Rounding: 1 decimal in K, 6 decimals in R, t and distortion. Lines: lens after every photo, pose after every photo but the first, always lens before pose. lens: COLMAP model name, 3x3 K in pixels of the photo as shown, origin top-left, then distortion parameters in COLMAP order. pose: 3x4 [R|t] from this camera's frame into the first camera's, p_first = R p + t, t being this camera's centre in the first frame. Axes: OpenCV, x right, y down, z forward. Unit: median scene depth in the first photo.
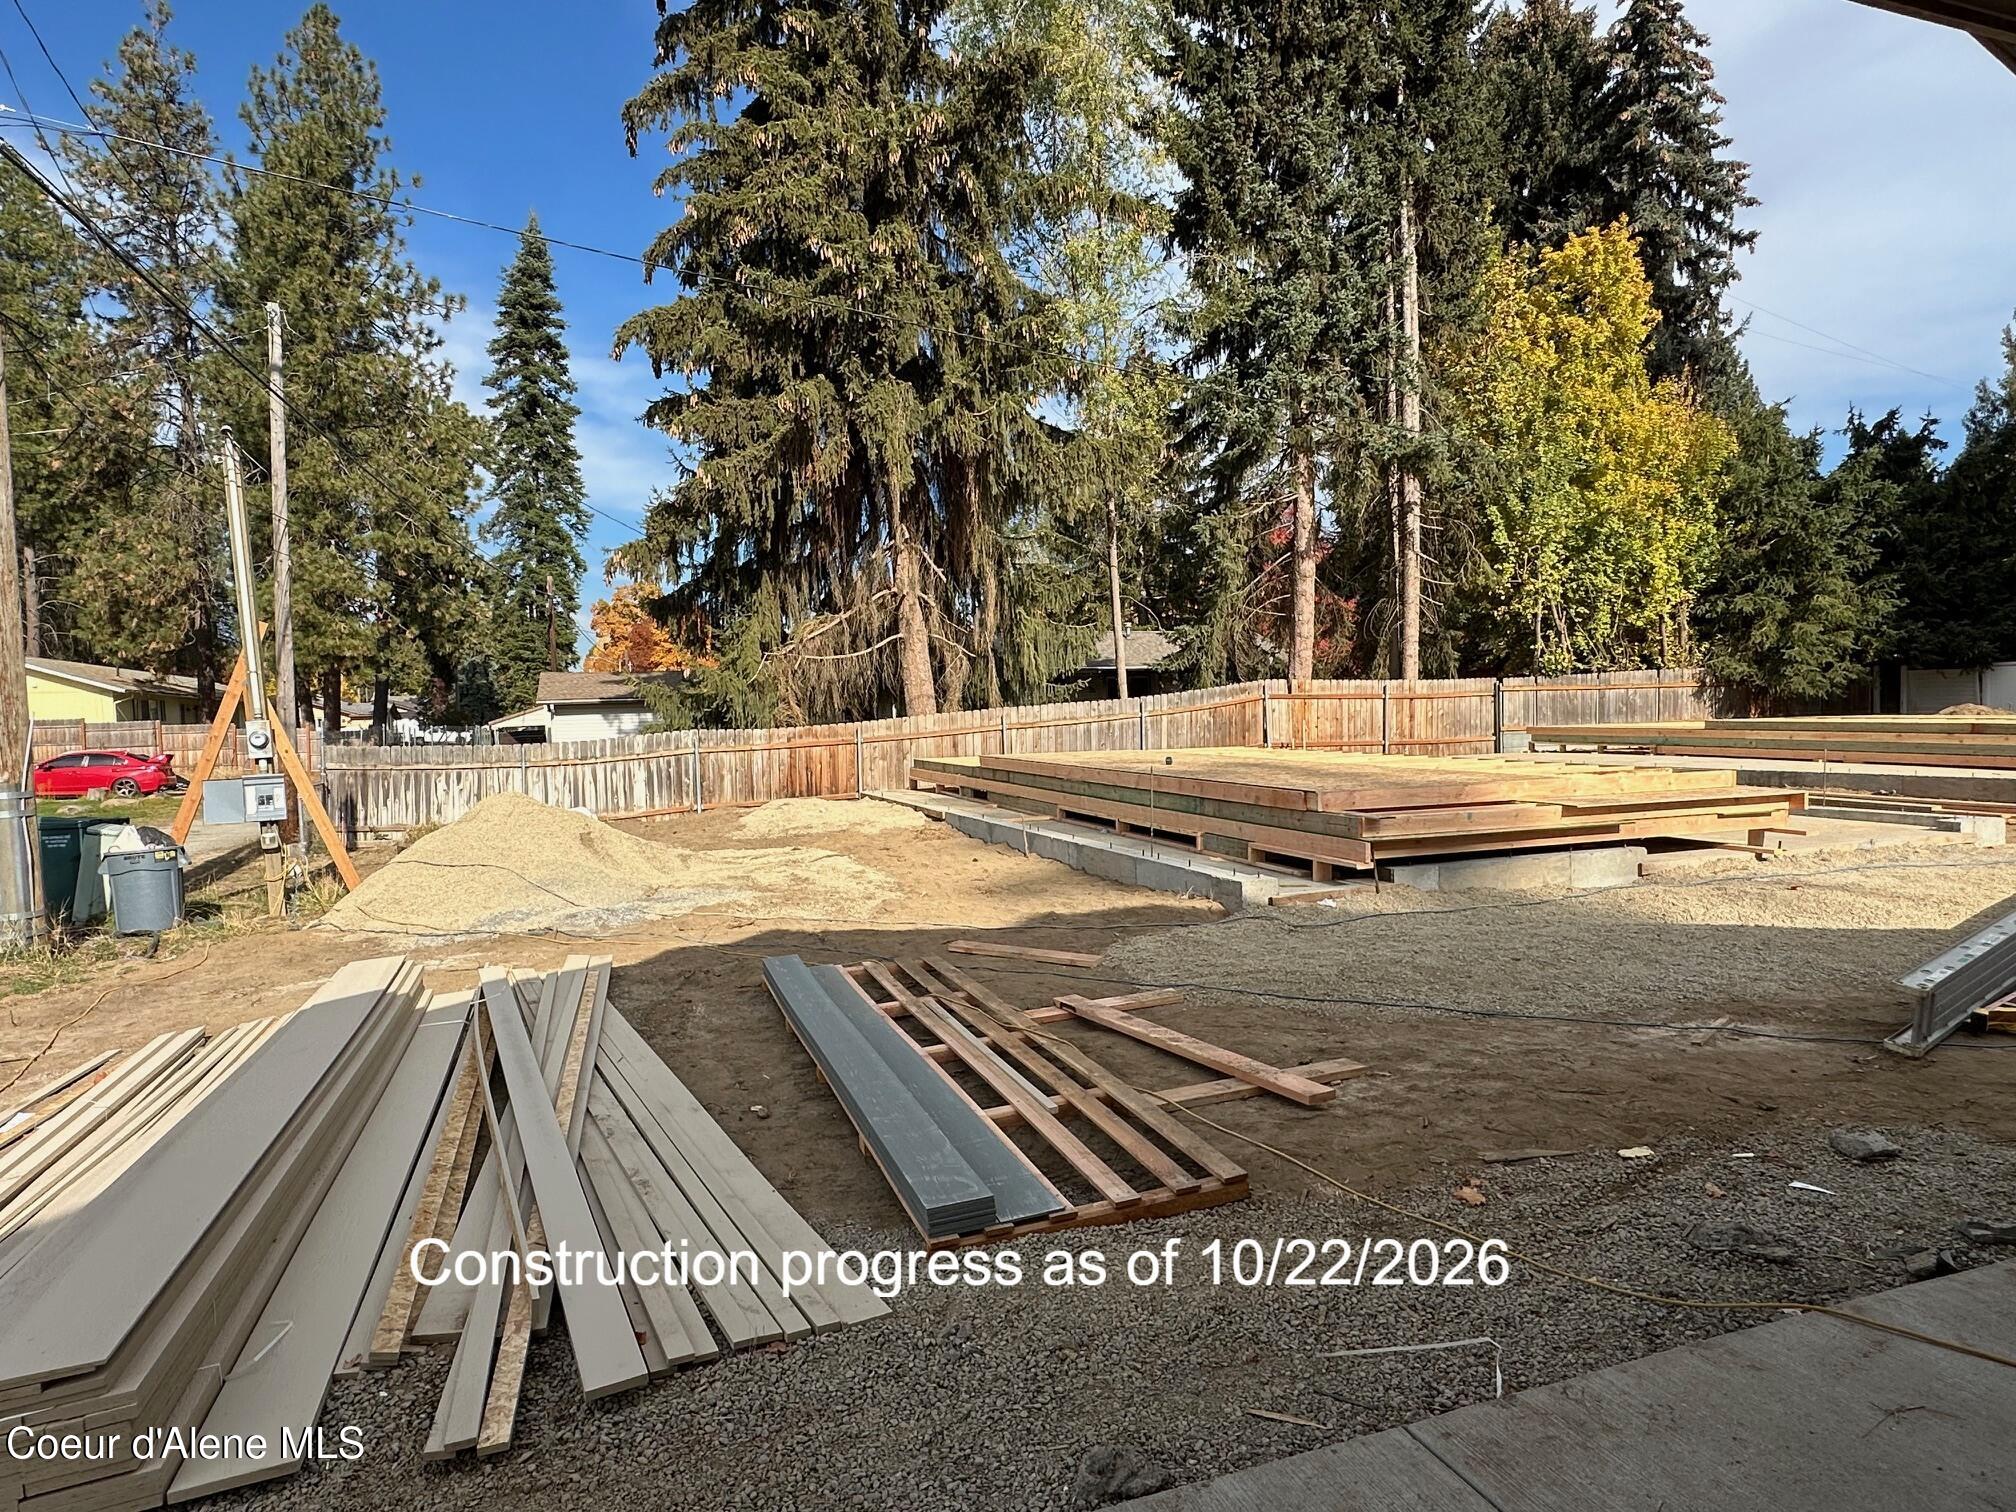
lens RADIAL K [[1119.7, 0, 1002.4], [0, 1119.7, 757.5], [0, 0, 1]] dist [-0.001720, -0.001394]
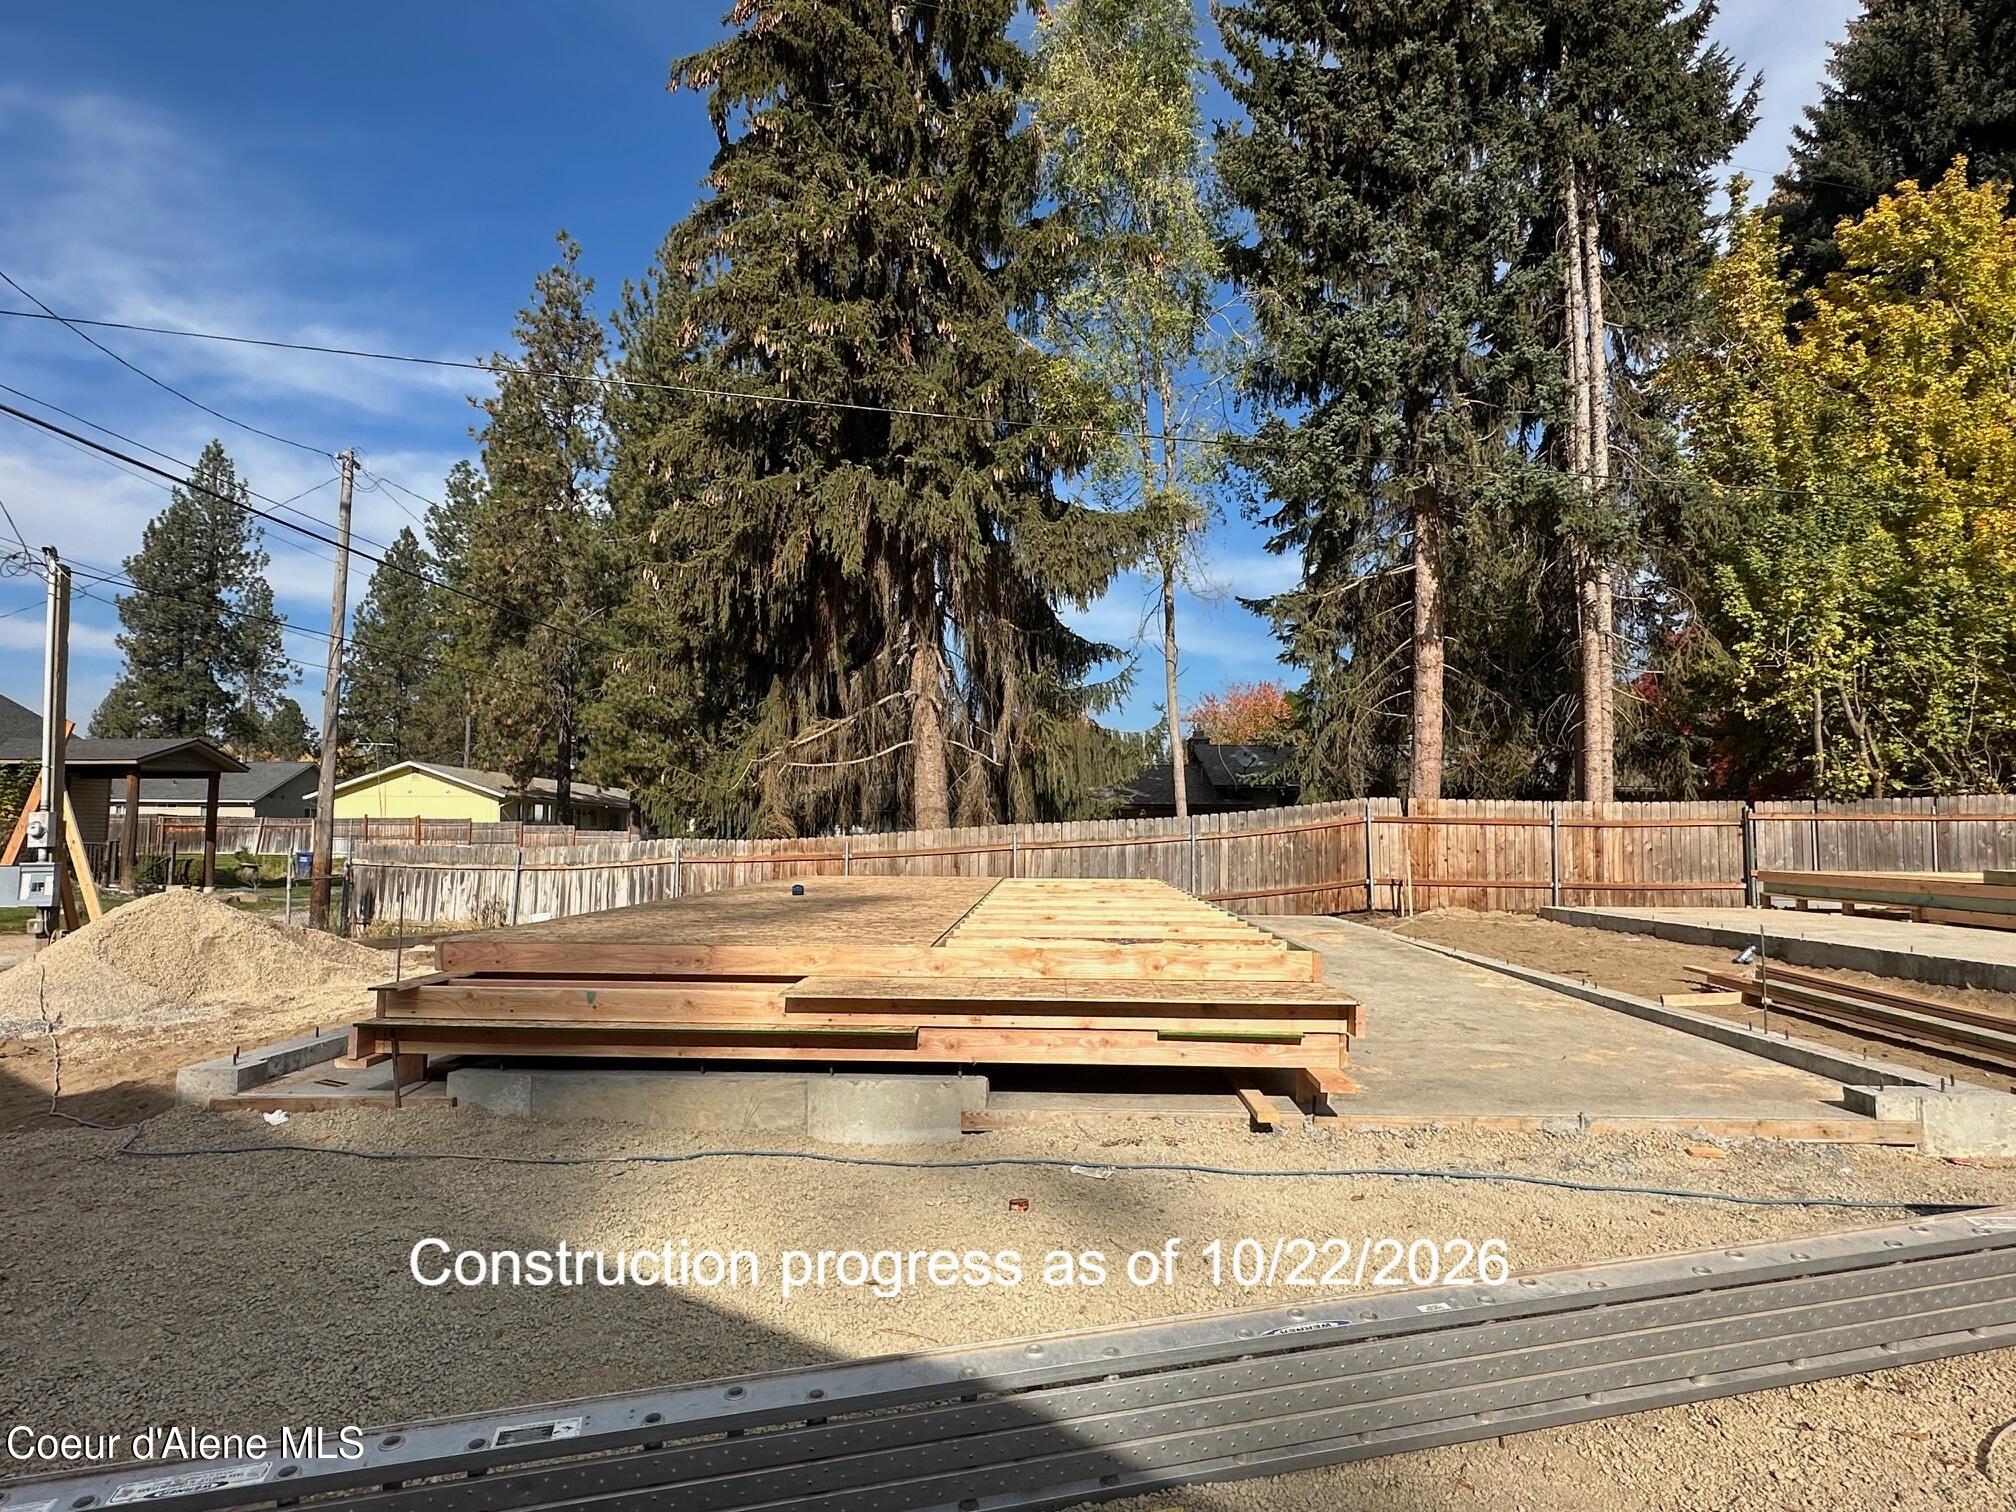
lens RADIAL K [[1119.7, 0, 1002.4], [0, 1119.7, 757.5], [0, 0, 1]] dist [-0.001720, -0.001394]
pose [[0.926362, 0.001963, -0.376628, 0.293445], [-0.042305, 0.994200, -0.098874, -0.008979], [0.374250, 0.107527, 0.921073, 0.177100]]
